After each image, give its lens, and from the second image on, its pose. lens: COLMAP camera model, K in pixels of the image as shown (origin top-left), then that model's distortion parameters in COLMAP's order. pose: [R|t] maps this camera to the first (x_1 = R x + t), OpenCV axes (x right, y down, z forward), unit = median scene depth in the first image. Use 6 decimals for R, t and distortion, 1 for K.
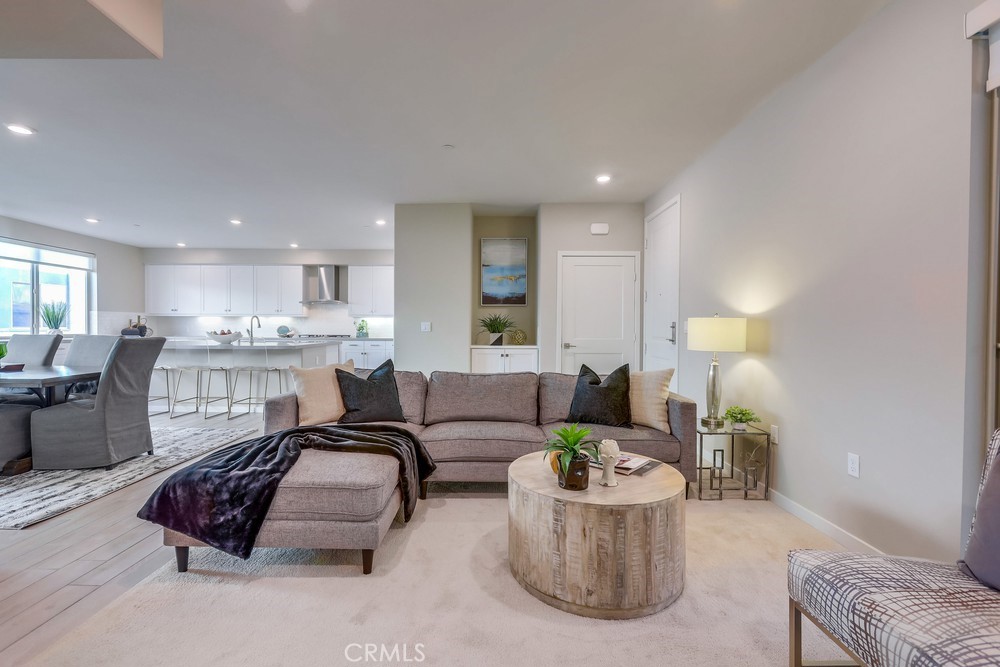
lens RADIAL K [[450.4, 0, 493.0], [0, 450.4, 334.1], [0, 0, 1]] dist [0.002141, 0.002158]
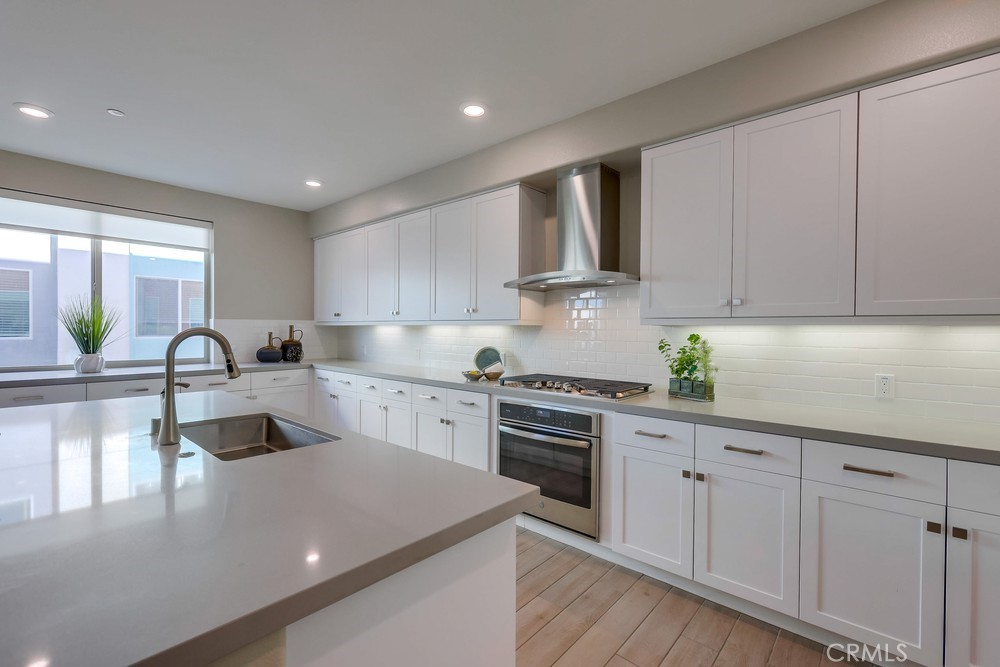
lens RADIAL K [[450.4, 0, 502.5], [0, 450.4, 327.7], [0, 0, 1]] dist [0.002141, 0.002158]
pose [[0.762484, -0.004858, -0.646989, -0.210581], [-0.008345, 0.999815, -0.017342, -0.032264], [0.646953, 0.018622, 0.762302, 0.758255]]
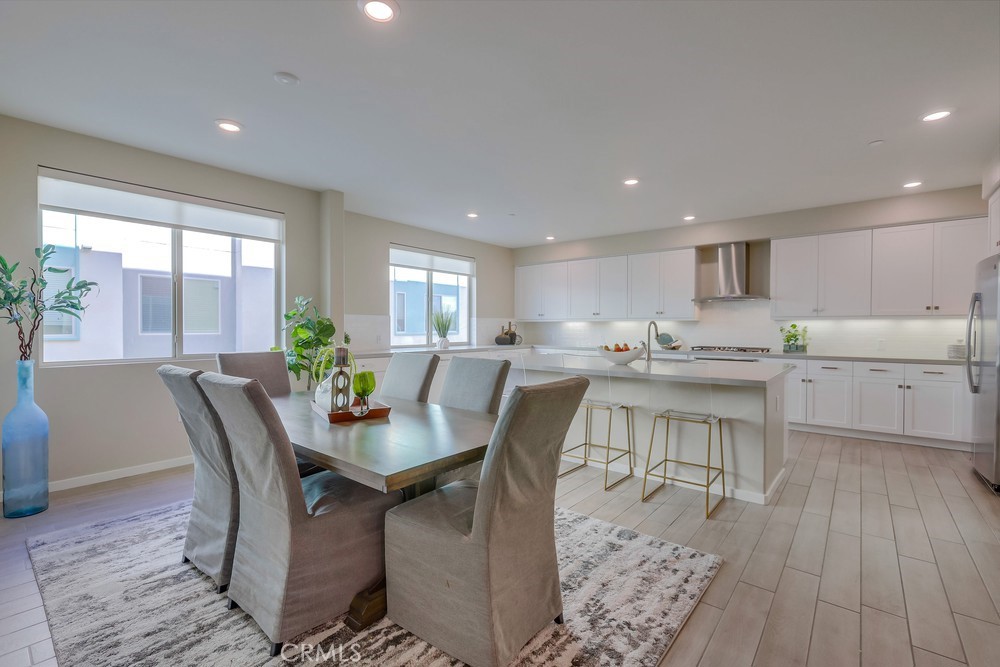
lens RADIAL K [[450.4, 0, 507.8], [0, 450.4, 329.7], [0, 0, 1]] dist [0.002141, 0.002158]
pose [[0.797280, -0.002692, -0.603604, -0.244625], [-0.003787, 0.999948, -0.009461, -0.017714], [0.603598, 0.009829, 0.797228, 0.278431]]
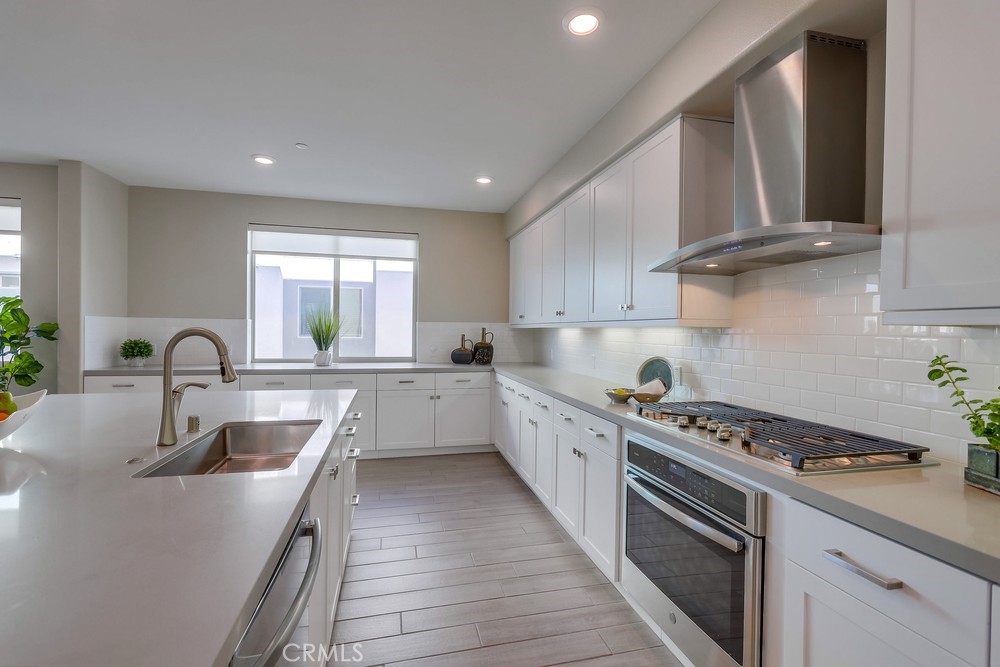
lens RADIAL K [[450.4, 0, 491.2], [0, 450.4, 330.3], [0, 0, 1]] dist [0.002141, 0.002158]
pose [[0.251617, -0.004846, -0.967815, -0.225643], [-0.022449, 0.999689, -0.010842, -0.033859], [0.967566, 0.024454, 0.251430, 0.891328]]
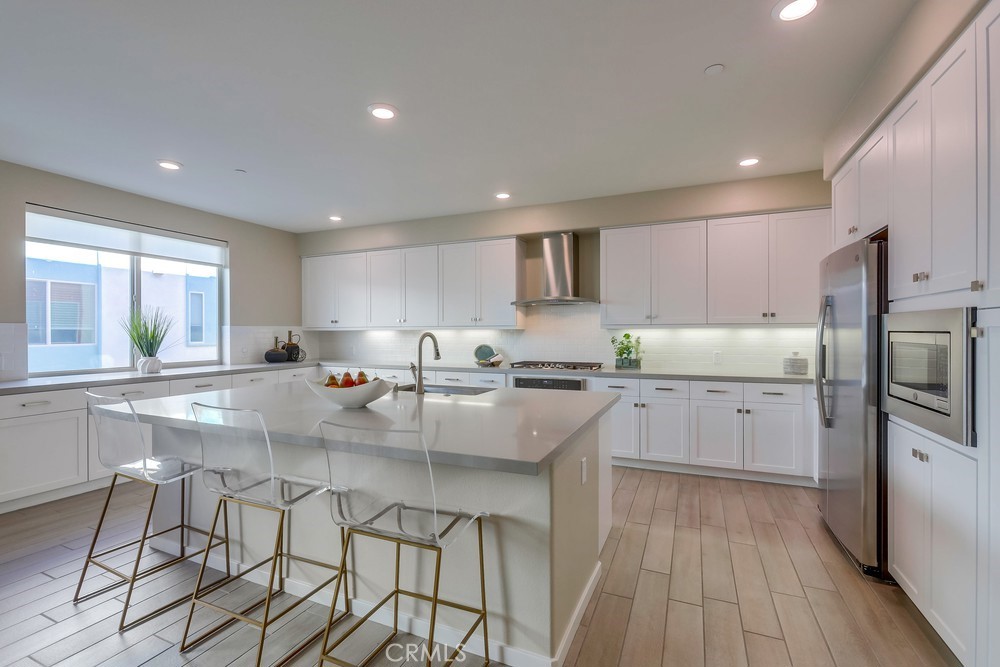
lens RADIAL K [[450.4, 0, 502.9], [0, 450.4, 327.0], [0, 0, 1]] dist [0.002141, 0.002158]
pose [[0.925371, -0.015966, -0.378727, -0.242280], [0.006383, 0.999627, -0.026546, -0.028649], [0.379010, 0.022148, 0.925128, 0.512006]]
